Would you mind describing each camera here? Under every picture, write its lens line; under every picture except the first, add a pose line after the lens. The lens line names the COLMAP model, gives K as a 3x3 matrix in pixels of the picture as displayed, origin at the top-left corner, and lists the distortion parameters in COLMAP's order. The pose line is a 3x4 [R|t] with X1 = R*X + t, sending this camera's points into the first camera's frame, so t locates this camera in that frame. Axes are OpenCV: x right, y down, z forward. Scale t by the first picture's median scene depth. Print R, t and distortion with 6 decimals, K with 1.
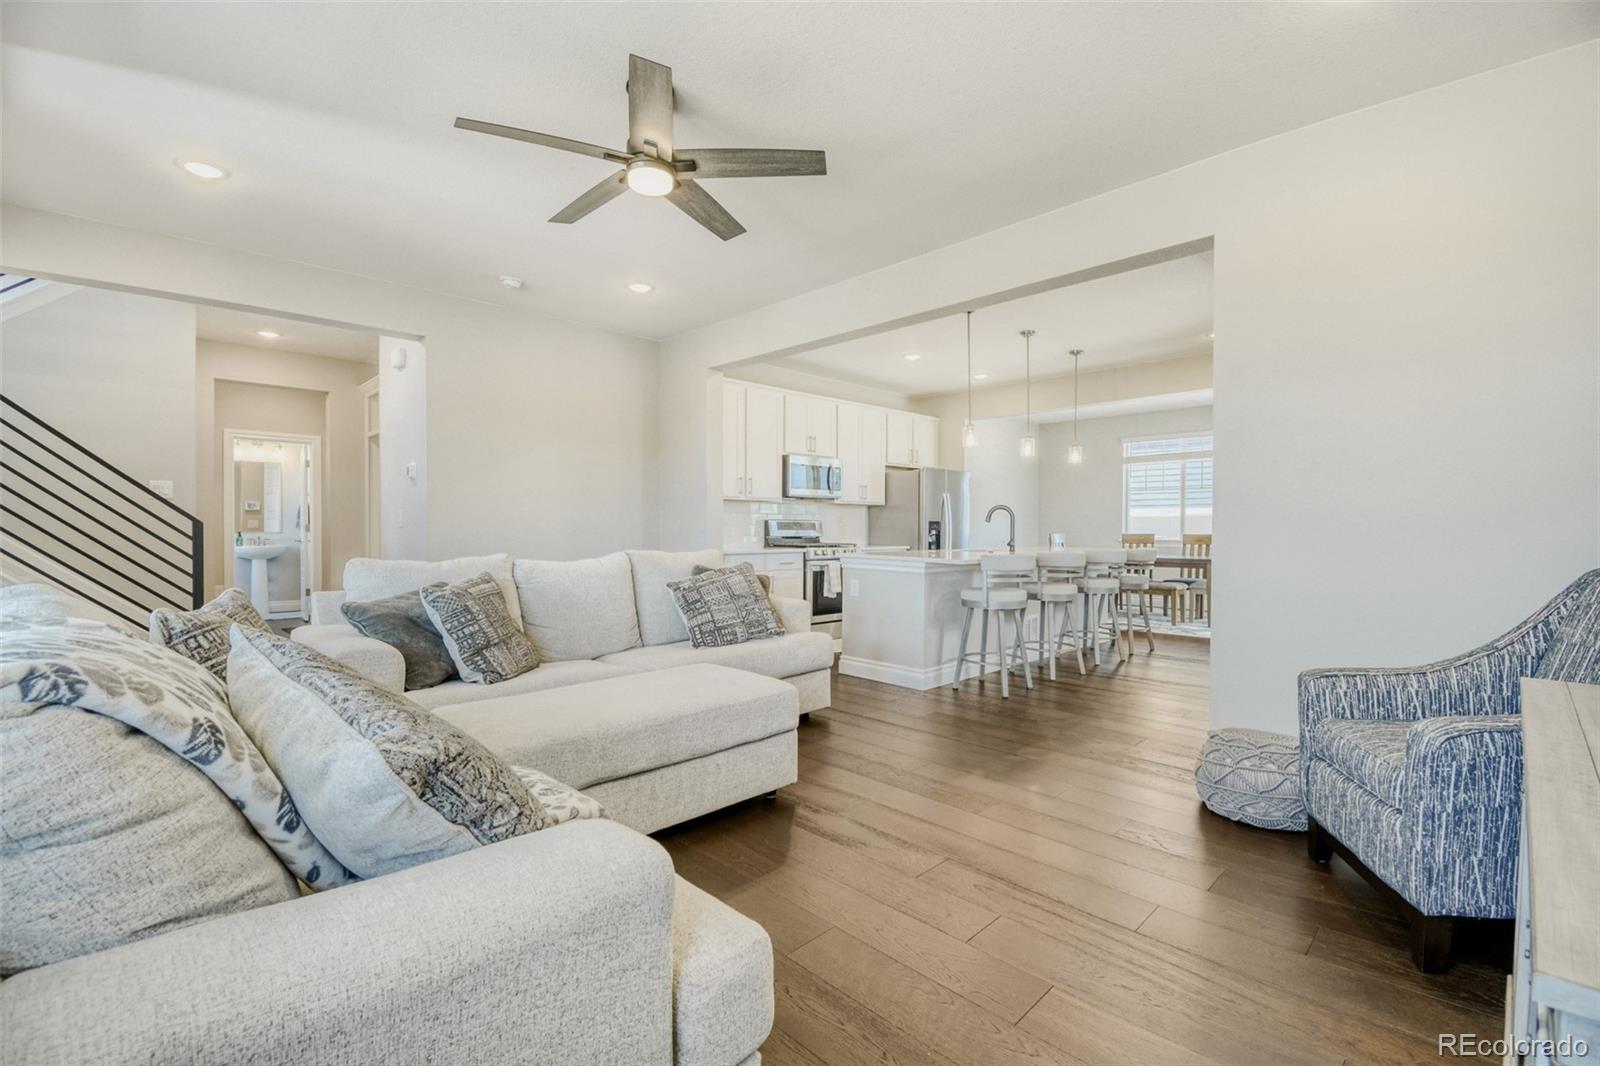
lens RADIAL K [[705.1, 0, 800.0], [0, 705.1, 533.0], [0, 0, 1]] dist [0.000344, -0.000217]
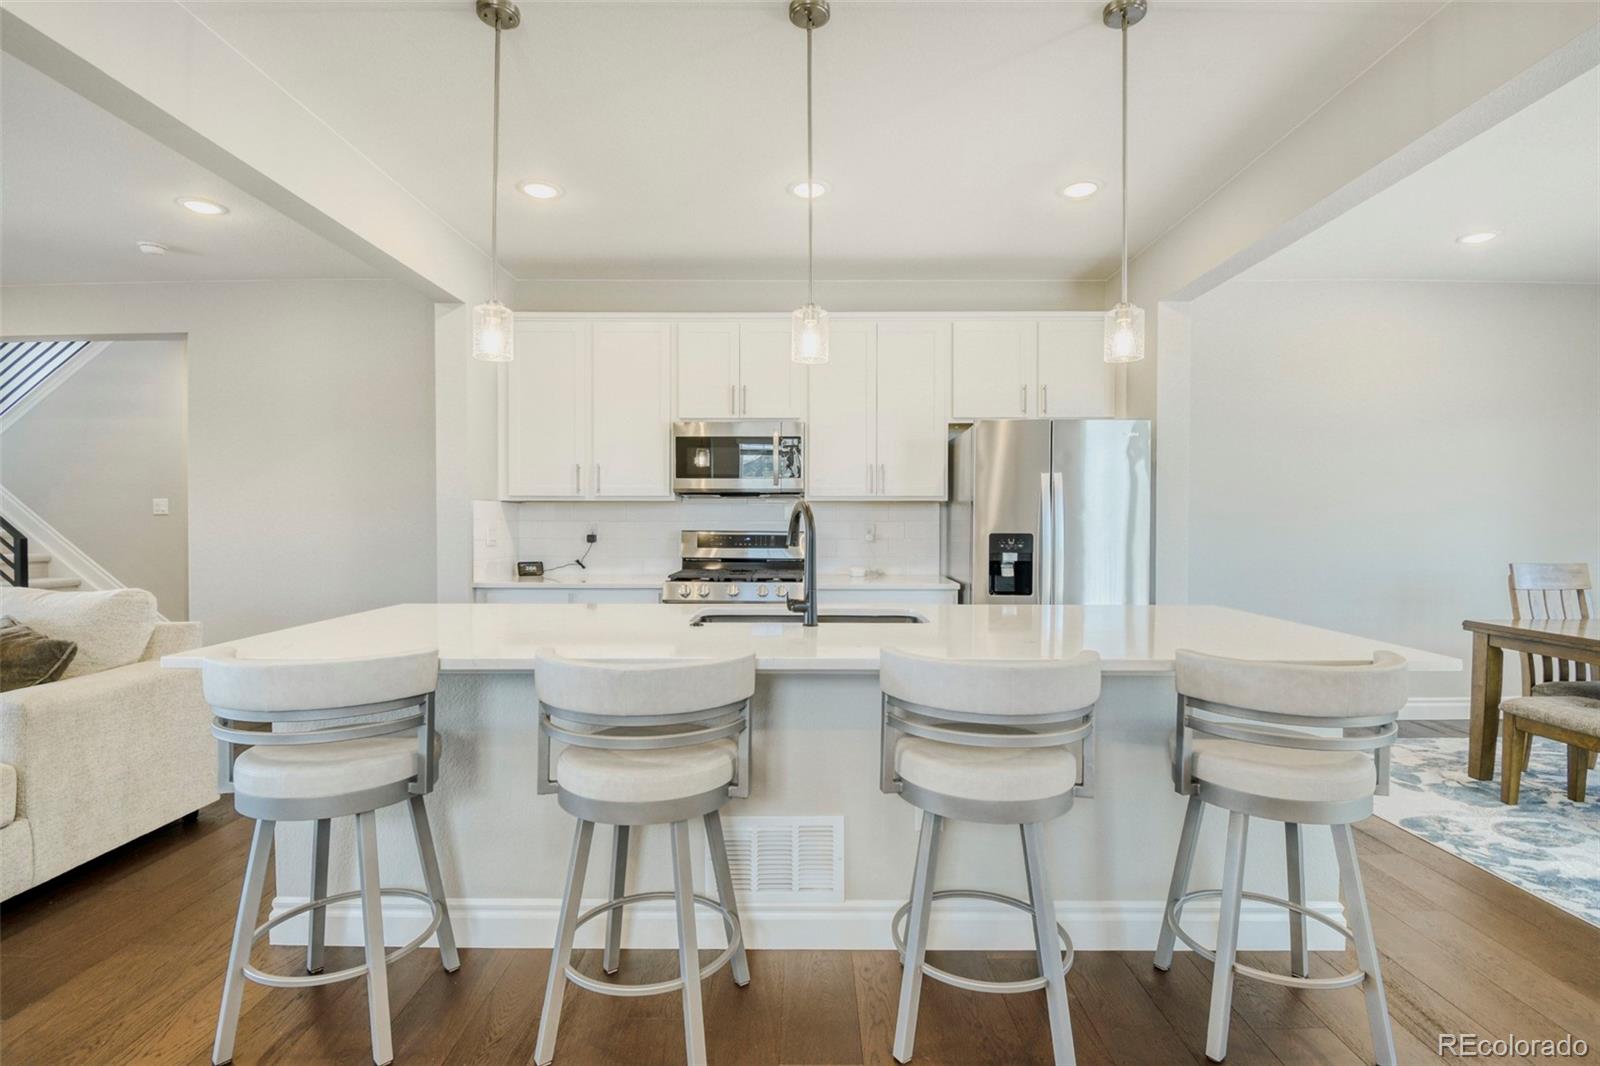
lens RADIAL K [[736.1, 0, 800.0], [0, 736.1, 533.0], [0, 0, 1]] dist [-0.001492, -0.013385]
pose [[0.709143, 0.007060, -0.705029, 0.431808], [-0.006212, 0.999974, 0.003765, -0.017696], [0.705037, 0.001710, 0.709168, 0.551723]]
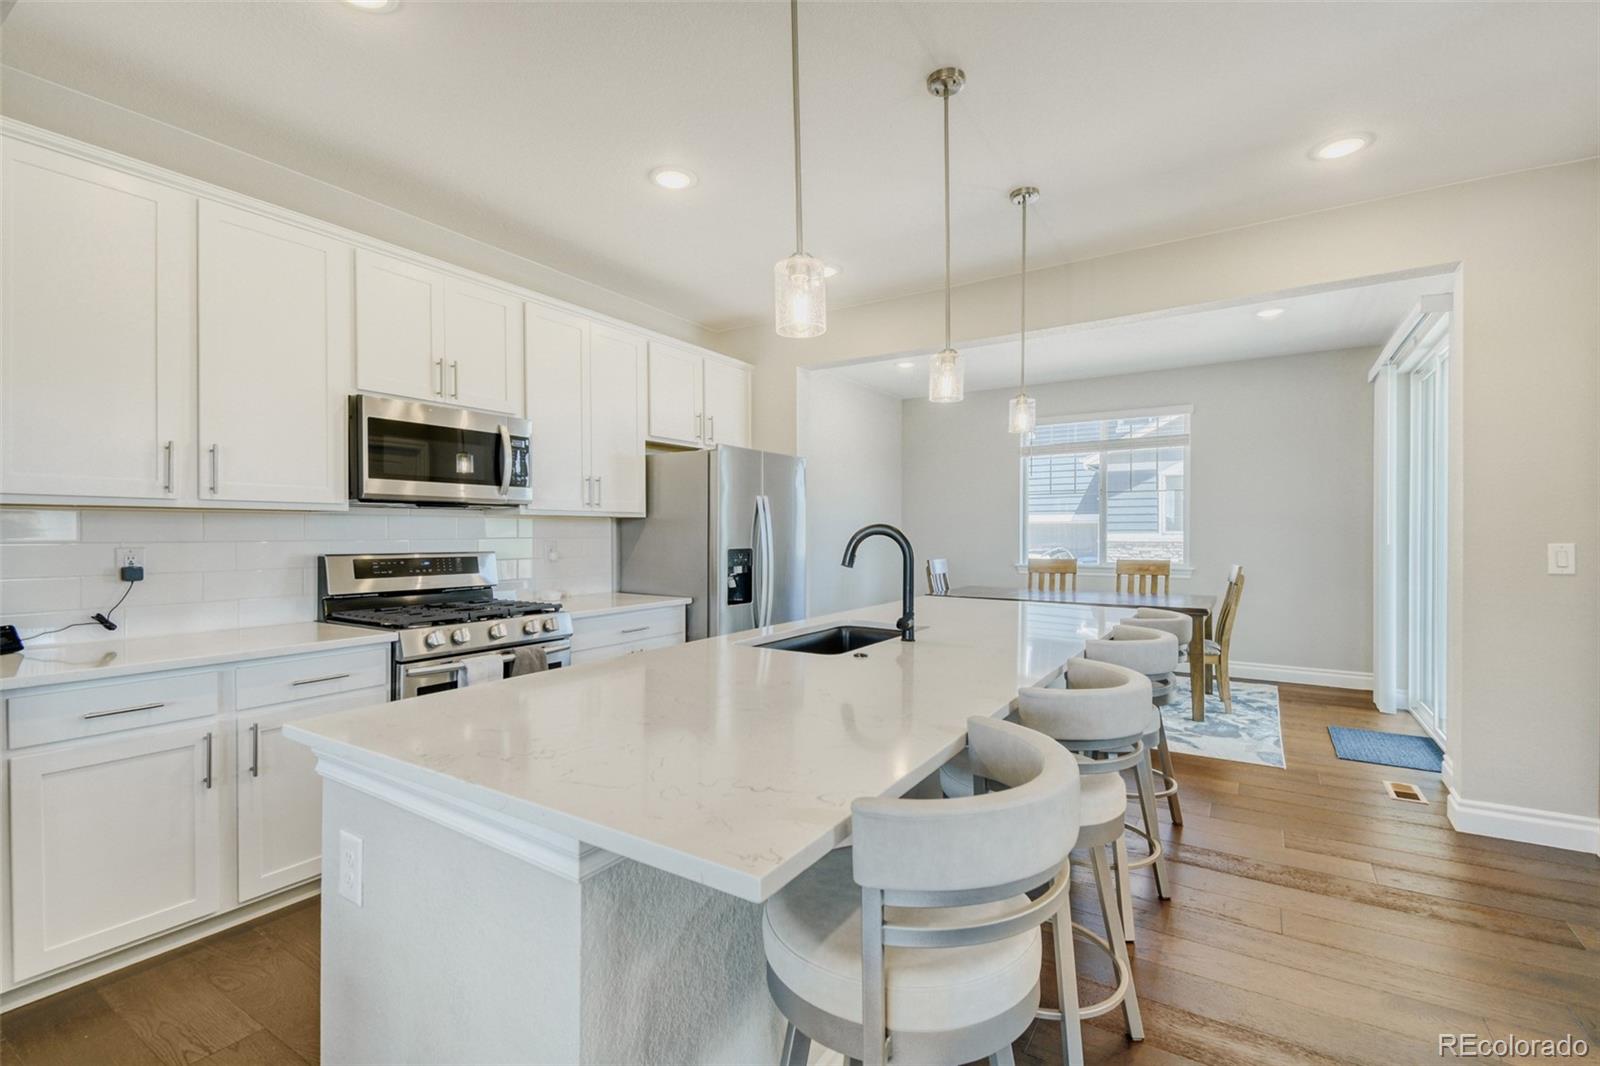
lens RADIAL K [[705.1, 0, 800.0], [0, 705.1, 533.0], [0, 0, 1]] dist [0.000344, -0.000217]
pose [[0.975034, -0.003364, 0.222029, 0.117993], [0.004415, 0.999981, -0.004237, -0.025558], [-0.222010, 0.005112, 0.975031, 0.480913]]
